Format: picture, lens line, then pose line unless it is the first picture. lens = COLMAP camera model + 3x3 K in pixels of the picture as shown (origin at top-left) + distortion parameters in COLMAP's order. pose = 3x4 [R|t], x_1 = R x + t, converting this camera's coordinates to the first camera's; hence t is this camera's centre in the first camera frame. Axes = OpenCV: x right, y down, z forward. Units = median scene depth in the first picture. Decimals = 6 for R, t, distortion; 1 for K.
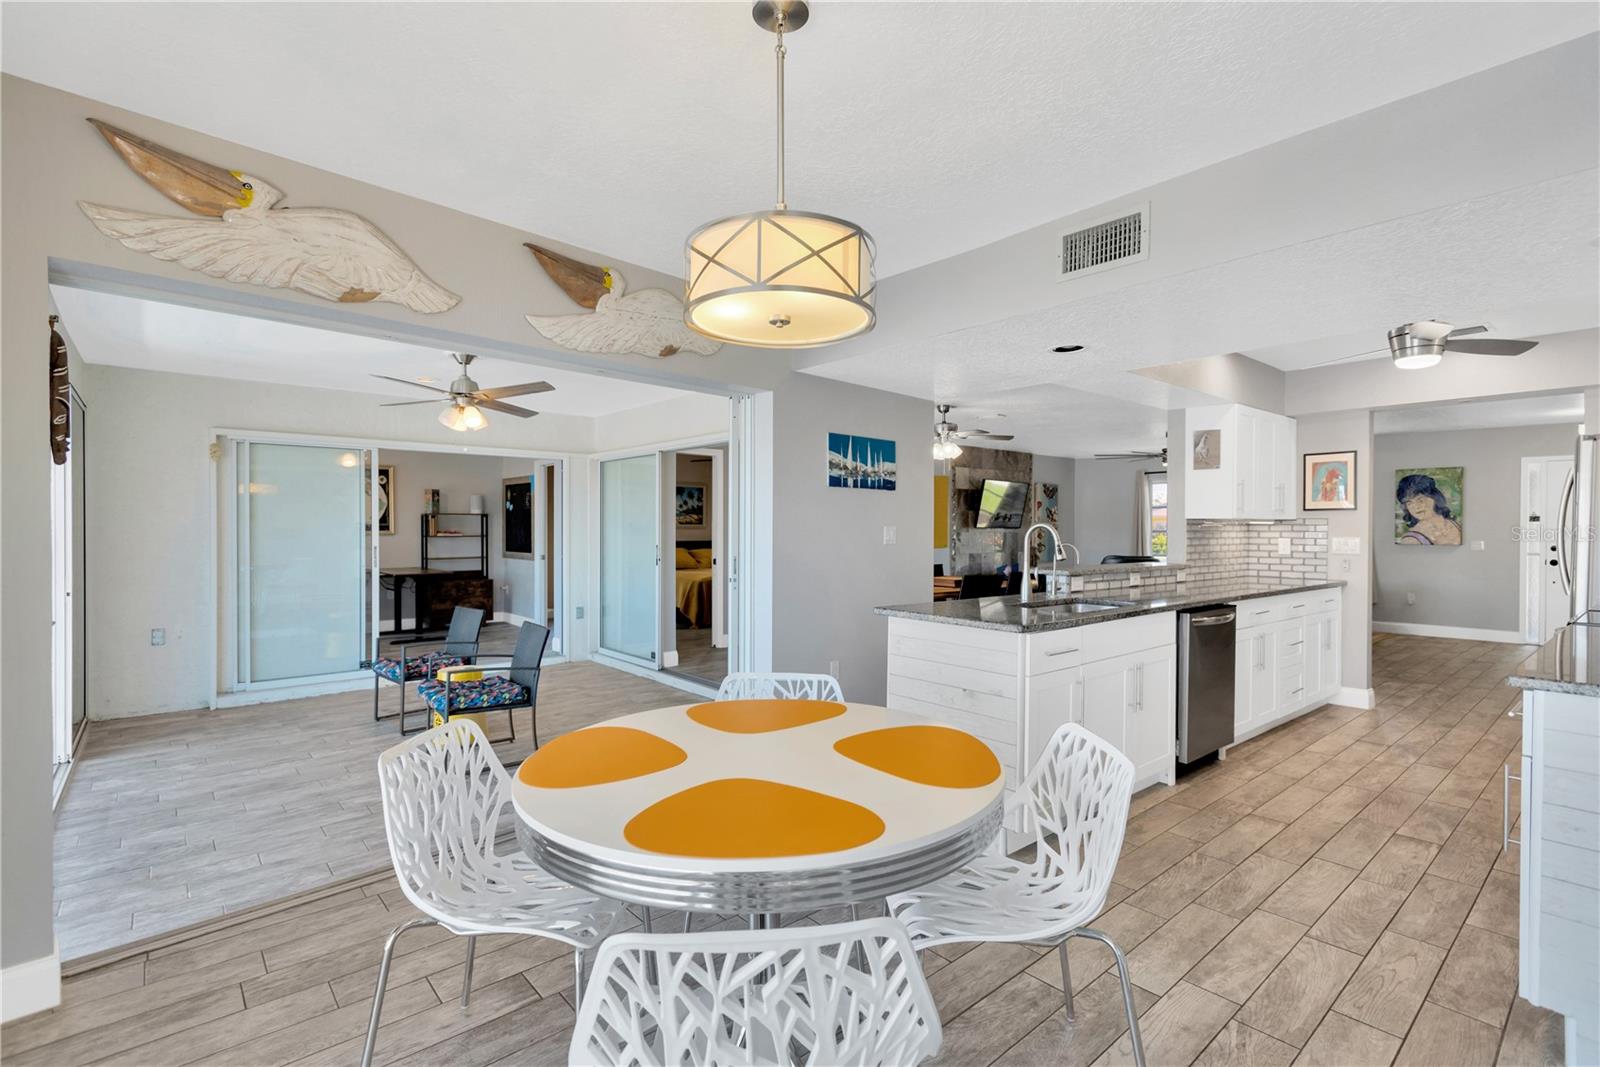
lens RADIAL K [[744.3, 0, 800.4], [0, 744.3, 534.7], [0, 0, 1]] dist [0.012328, -0.004364]
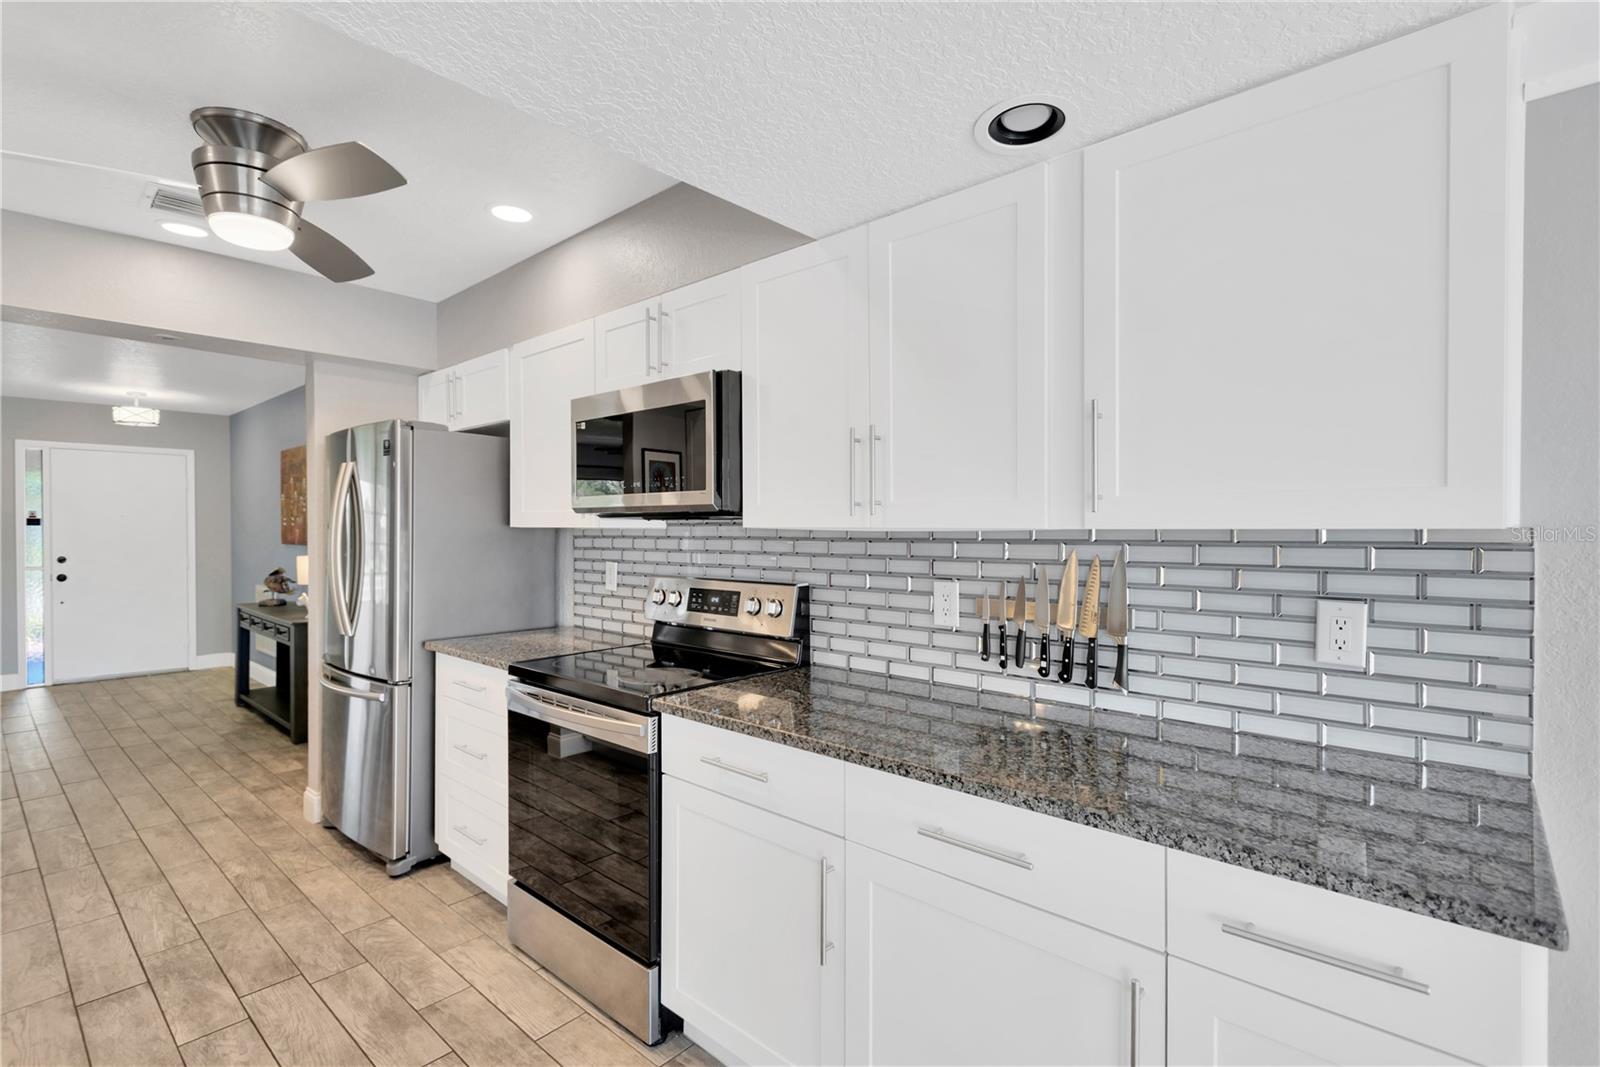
lens RADIAL K [[744.3, 0, 795.5], [0, 744.3, 529.5], [0, 0, 1]] dist [0.012328, -0.004364]
pose [[-0.126890, -0.006419, 0.991896, 0.159596], [0.011087, 0.999907, 0.007889, -0.014541], [-0.991855, 0.011998, -0.126807, 0.427058]]
